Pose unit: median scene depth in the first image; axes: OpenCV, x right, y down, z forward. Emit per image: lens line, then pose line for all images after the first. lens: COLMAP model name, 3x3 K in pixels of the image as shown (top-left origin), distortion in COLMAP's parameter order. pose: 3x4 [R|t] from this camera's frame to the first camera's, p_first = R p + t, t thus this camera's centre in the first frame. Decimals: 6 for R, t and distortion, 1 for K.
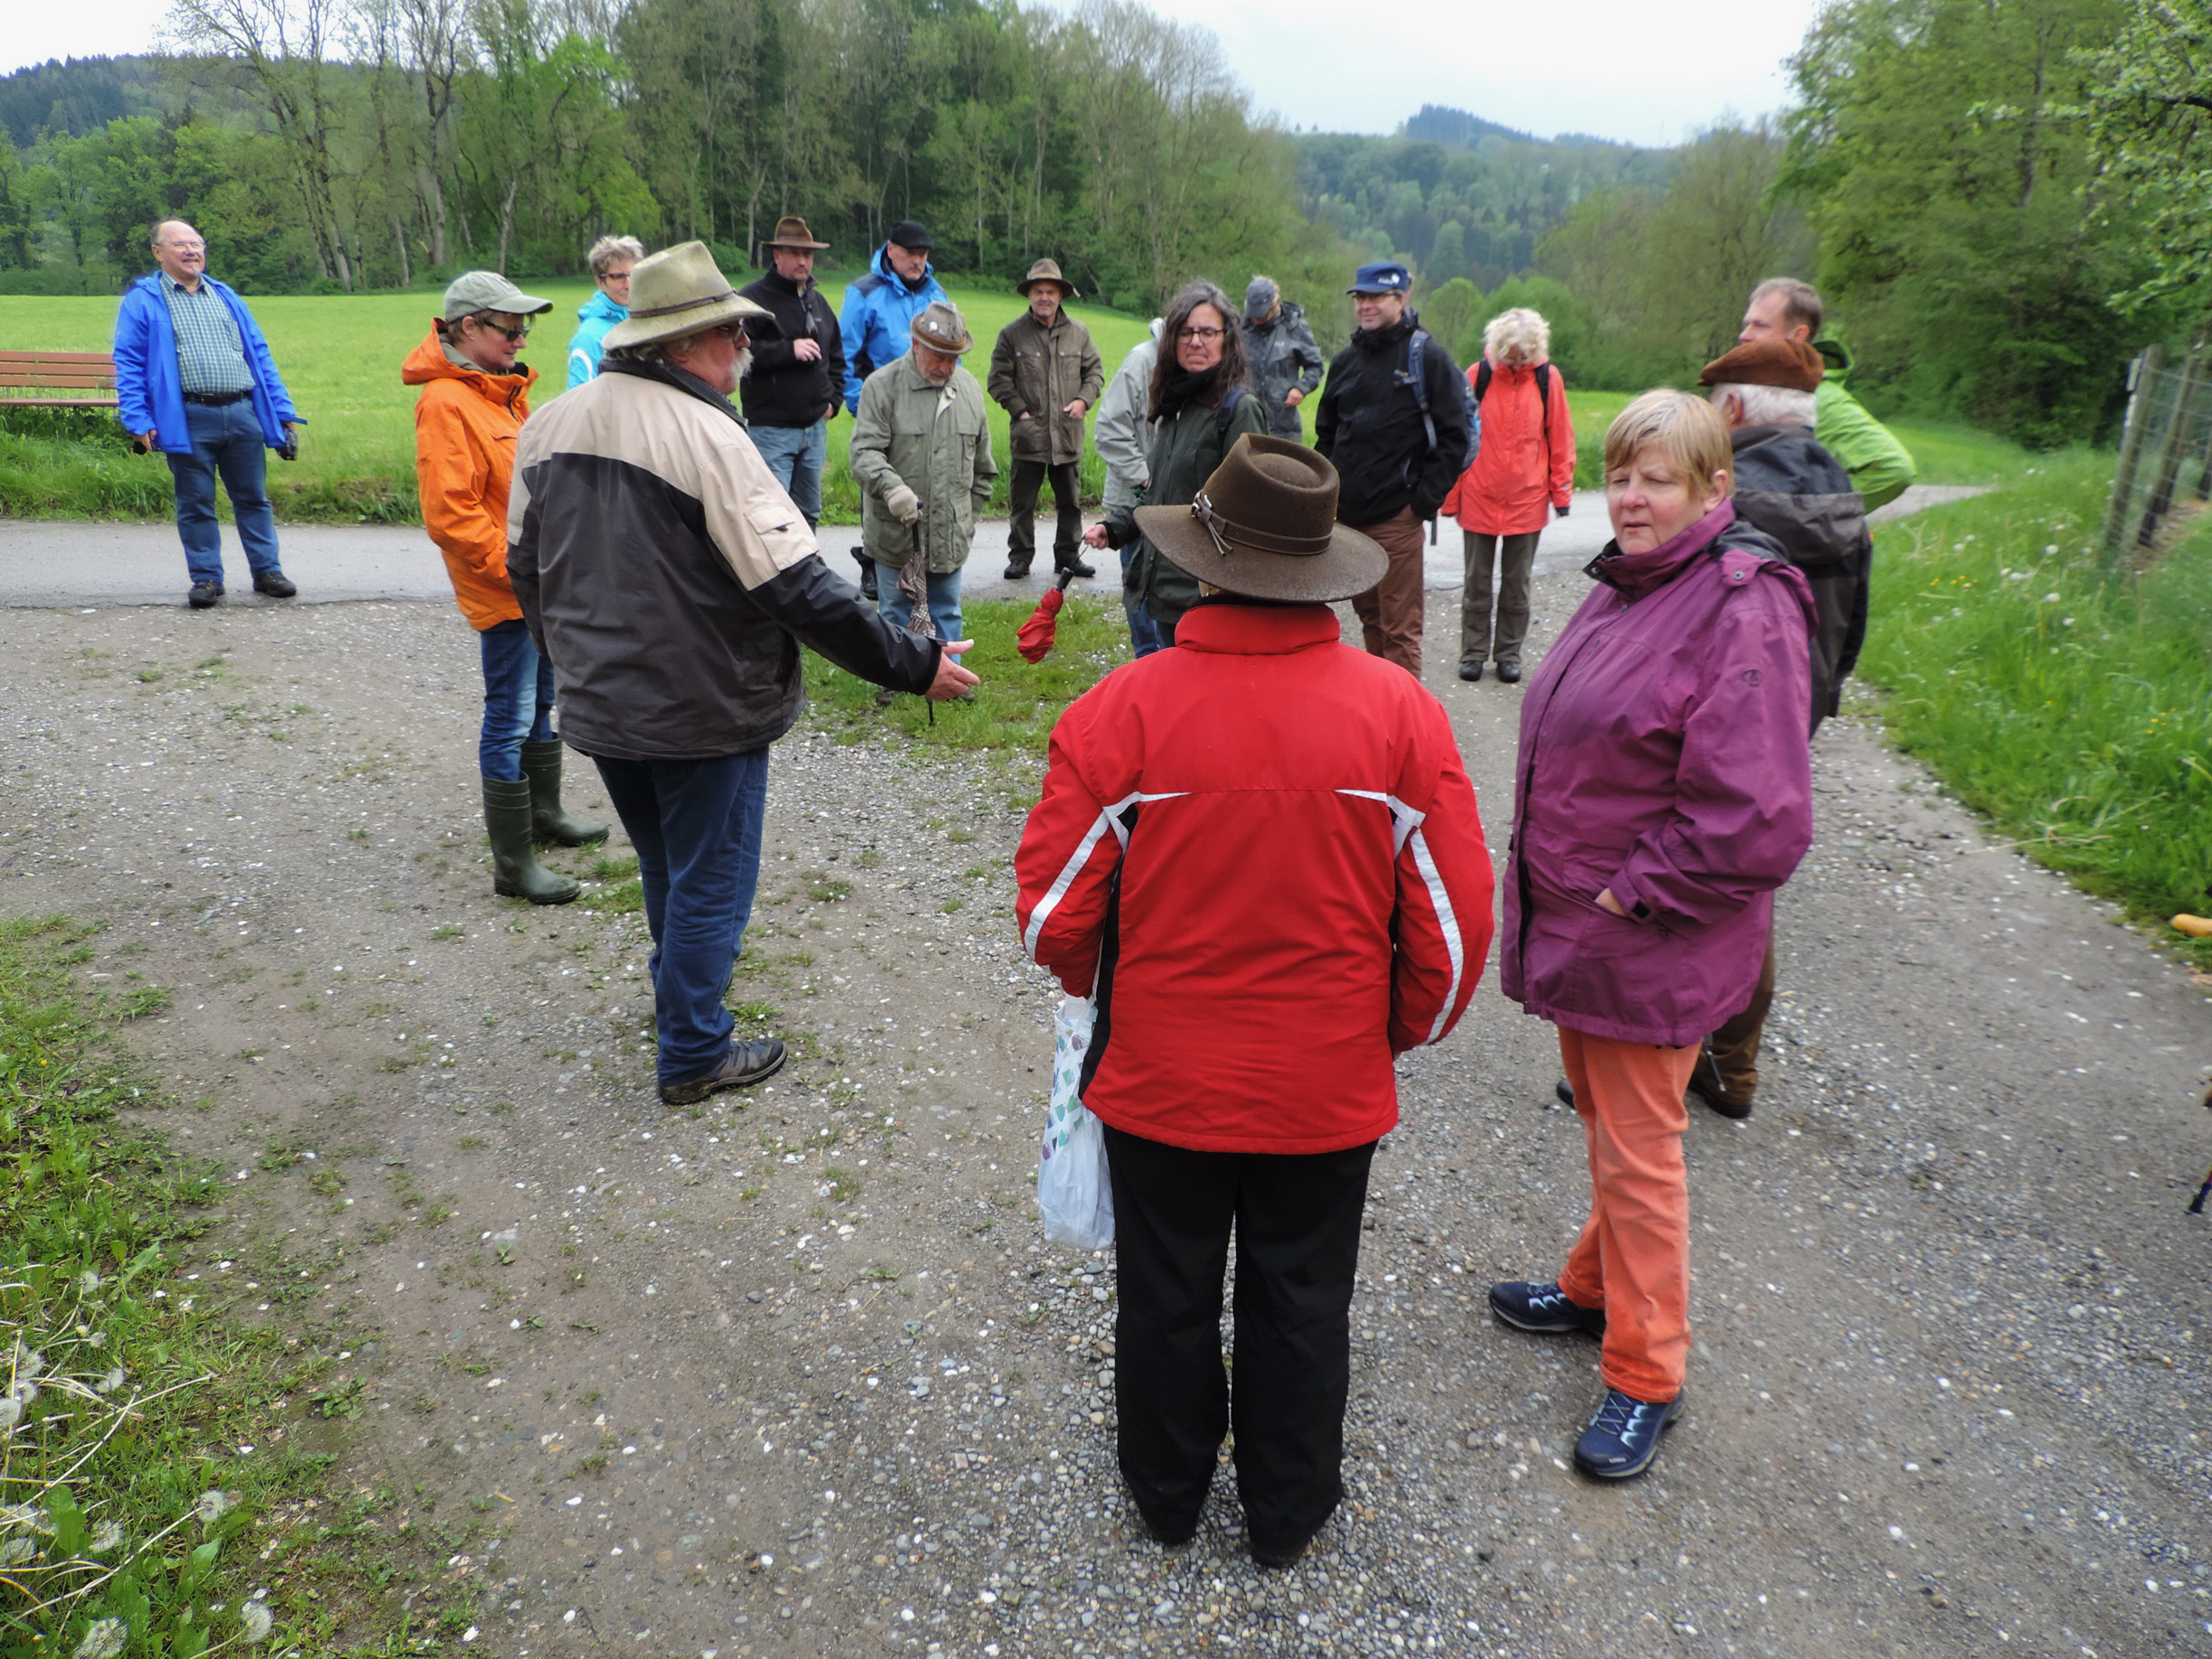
lens RADIAL K [[1598.6, 0, 1106.0], [0, 1598.6, 829.5], [0, 0, 1]] dist [-0.031958, -0.003739]
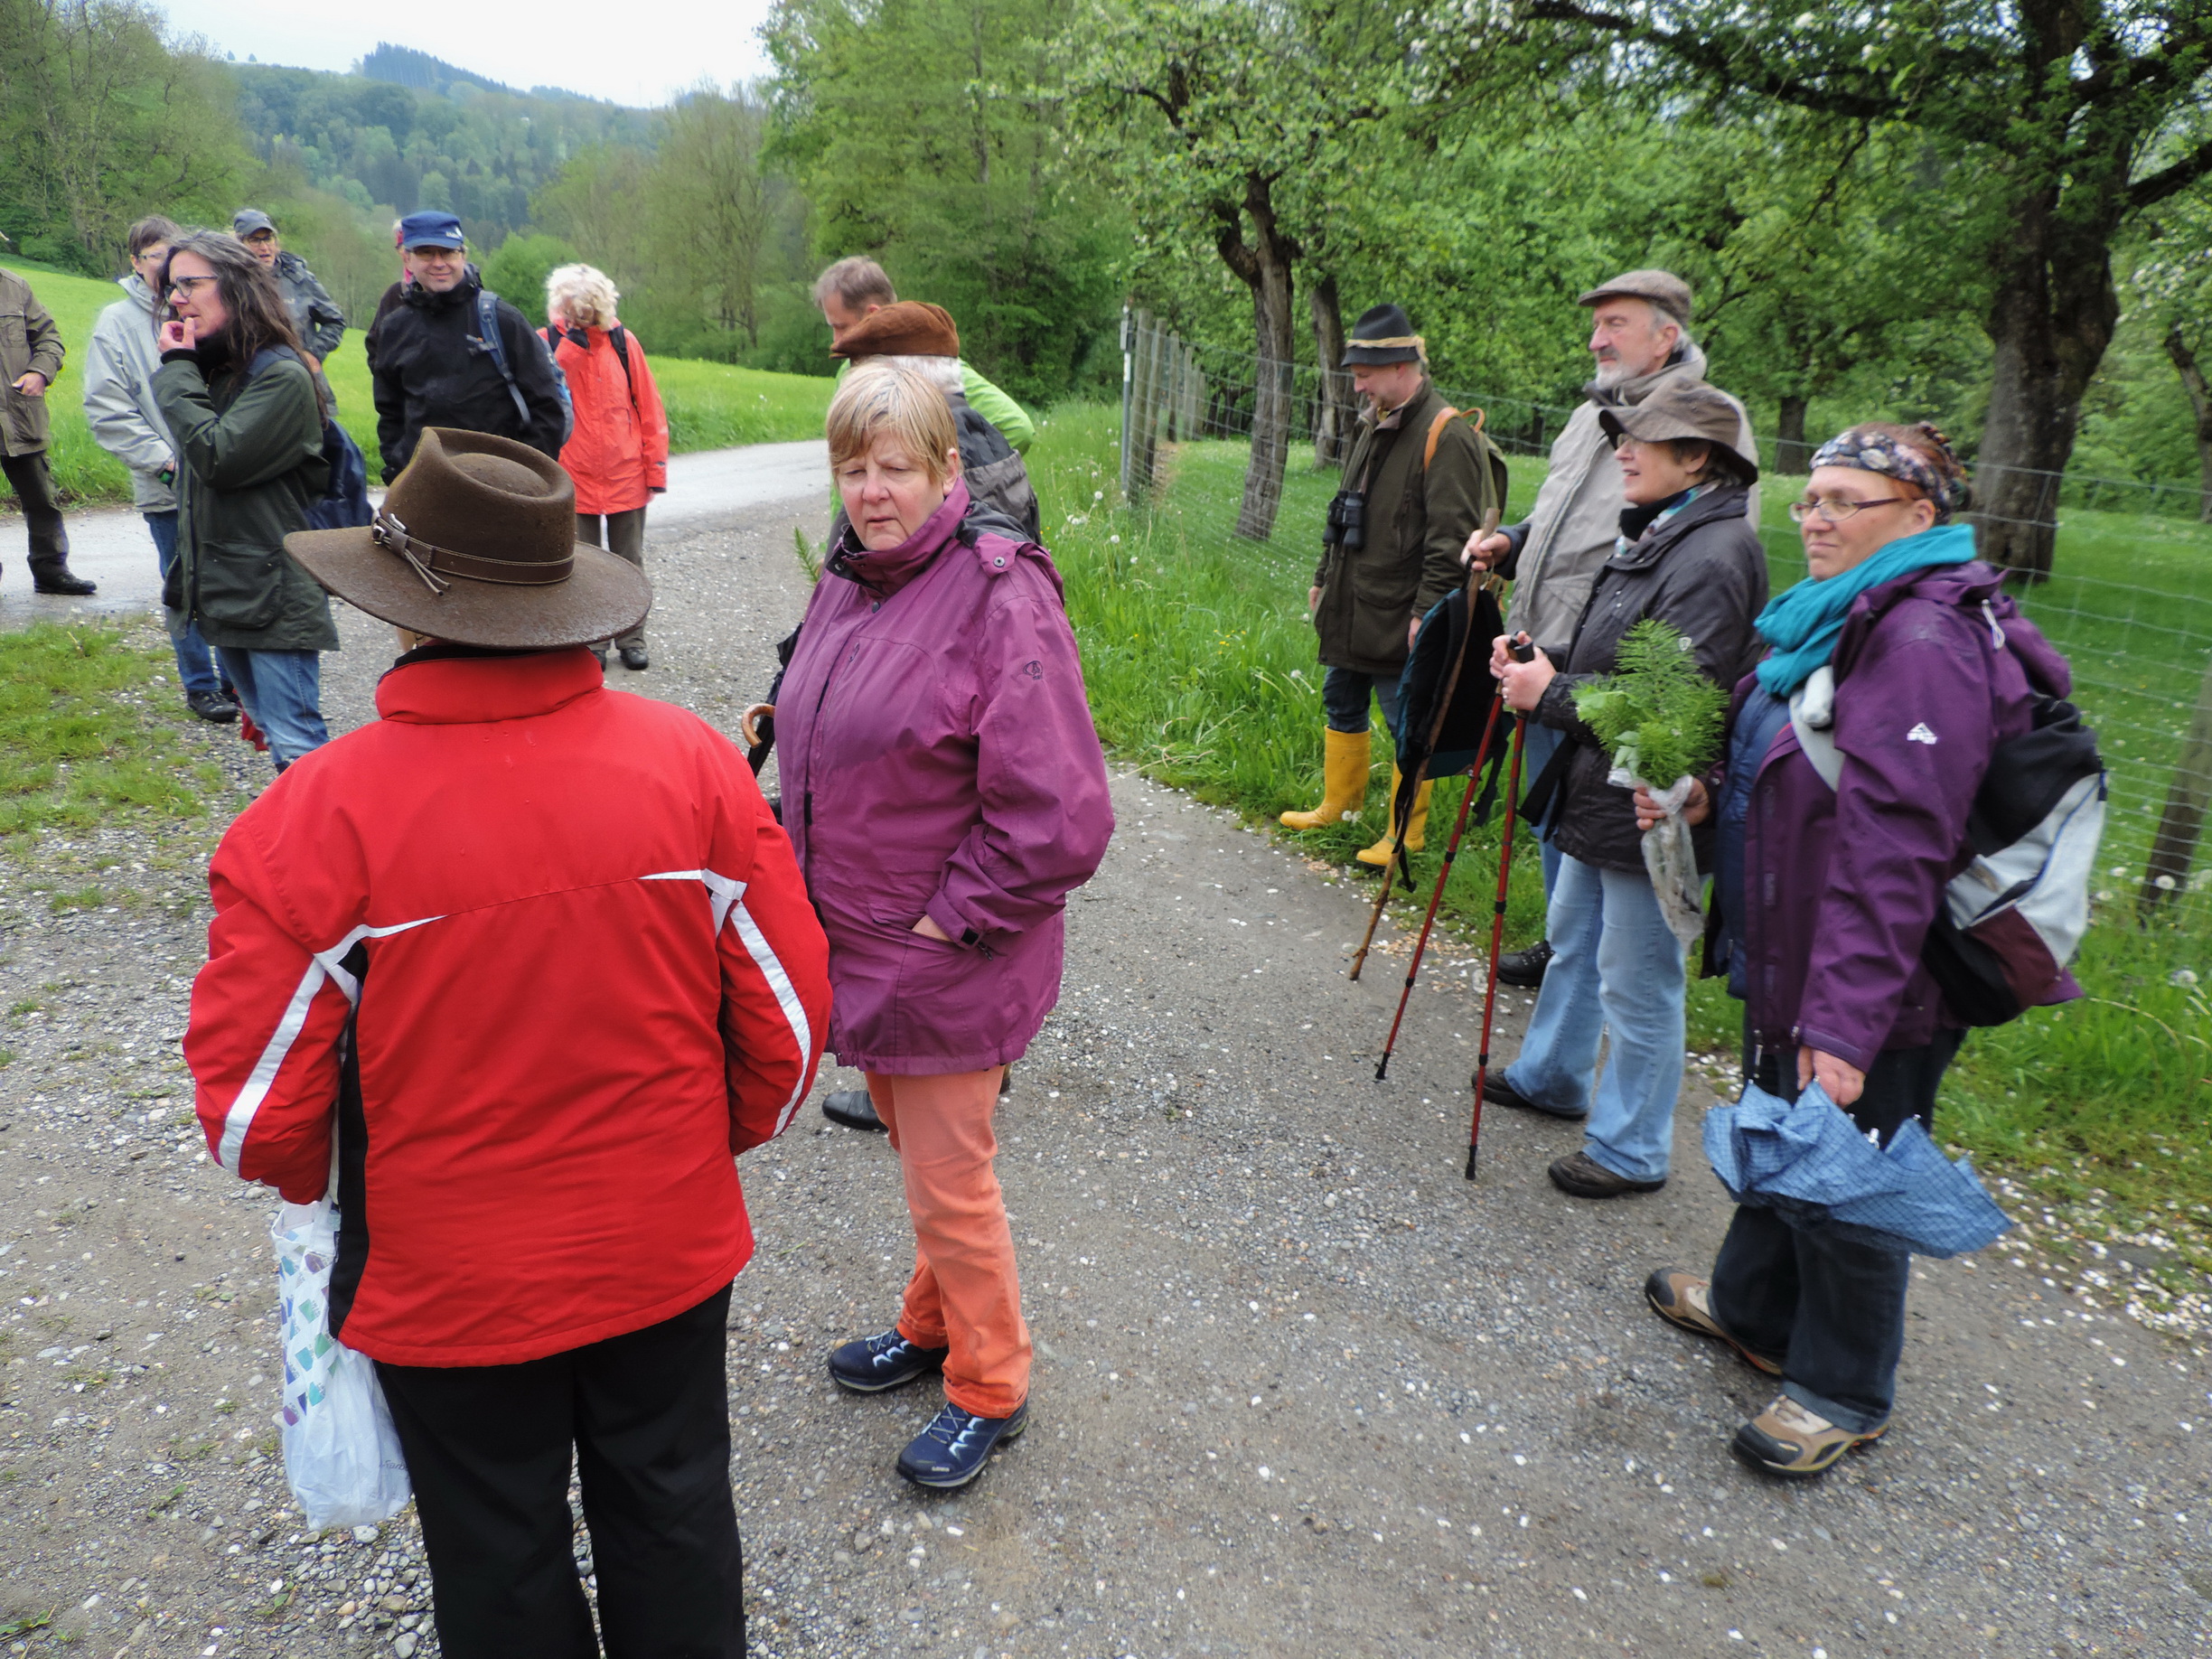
lens RADIAL K [[1568.6, 0, 1106.0], [0, 1568.6, 829.5], [0, 0, 1]] dist [-0.025301, 0.013906]
pose [[0.830303, -0.162860, 0.532985, -0.049657], [0.148253, 0.986436, 0.070464, -0.045898], [-0.537232, 0.020510, 0.843185, 0.148007]]
